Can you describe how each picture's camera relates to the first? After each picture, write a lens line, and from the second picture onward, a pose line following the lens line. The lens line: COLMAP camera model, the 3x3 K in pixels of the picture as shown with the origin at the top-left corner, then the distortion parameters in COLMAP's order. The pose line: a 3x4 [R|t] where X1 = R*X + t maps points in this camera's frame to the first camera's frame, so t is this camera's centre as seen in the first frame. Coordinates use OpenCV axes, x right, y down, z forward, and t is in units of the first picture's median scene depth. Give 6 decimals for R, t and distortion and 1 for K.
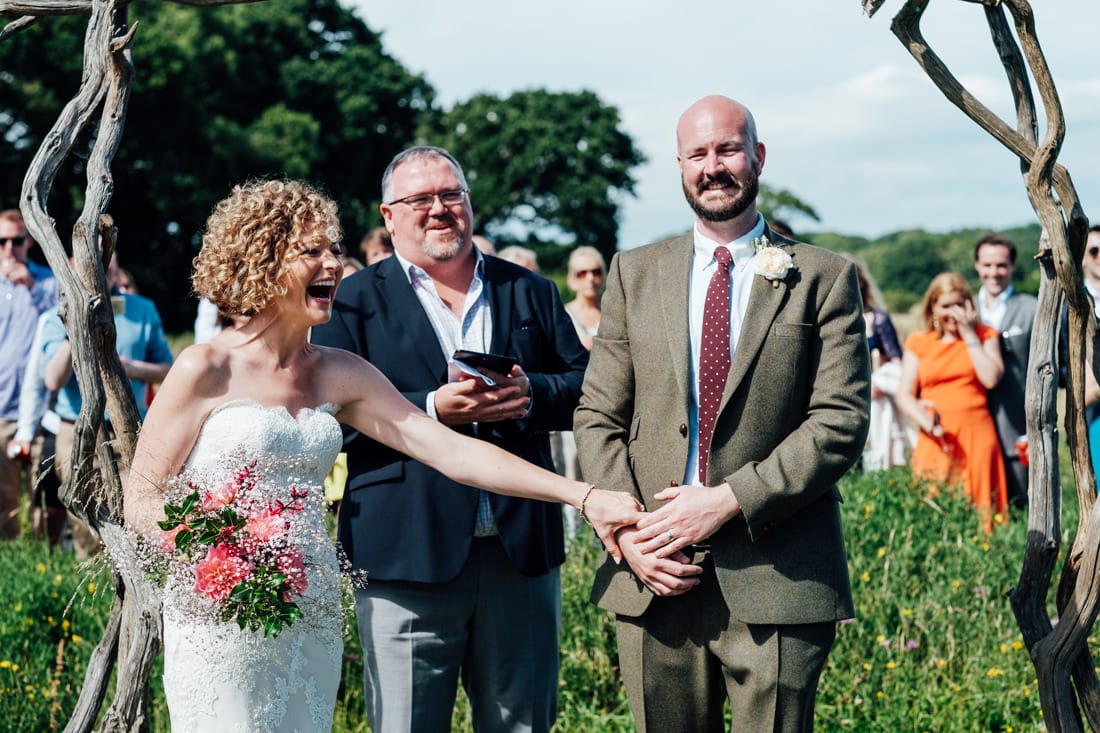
lens RADIAL K [[2679.2, 0, 550.0], [0, 2679.2, 366.5], [0, 0, 1]] dist [0.042400, -0.010710]
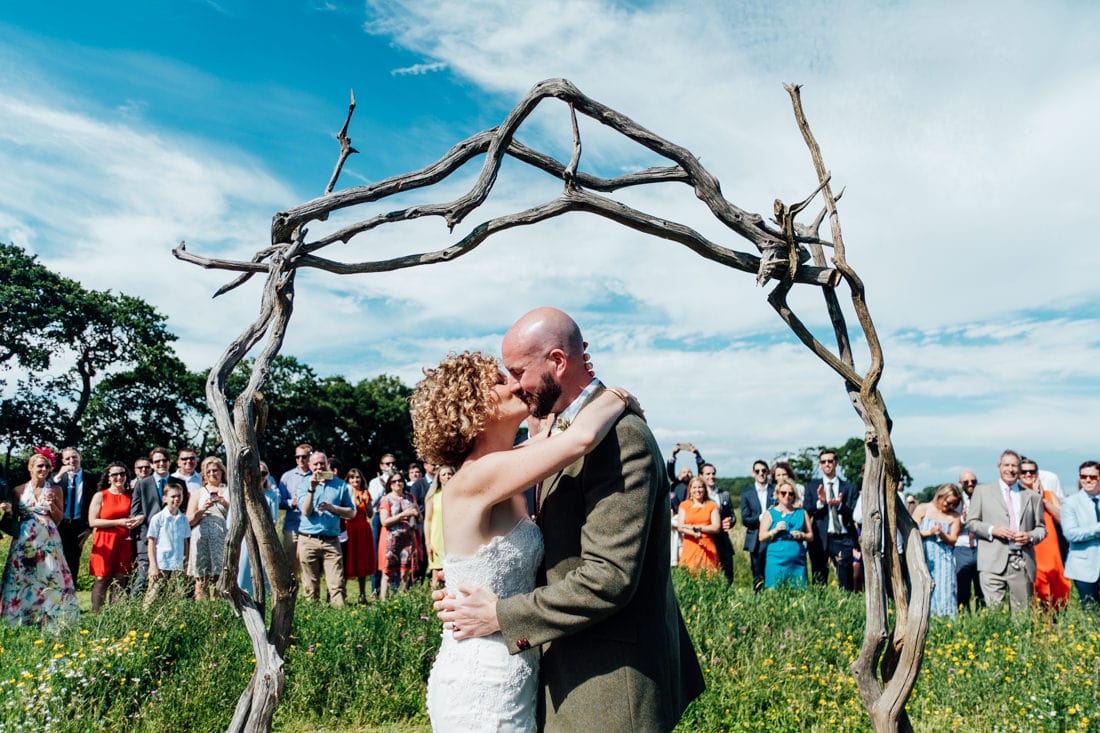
lens RADIAL K [[848.1, 0, 551.4], [0, 848.1, 363.0], [0, 0, 1]] dist [0.006648, -0.033854]
pose [[0.998922, 0.030813, 0.034719, -0.015024], [-0.024007, 0.983053, -0.181743, 0.005723], [-0.039731, 0.180713, 0.982733, 0.367946]]
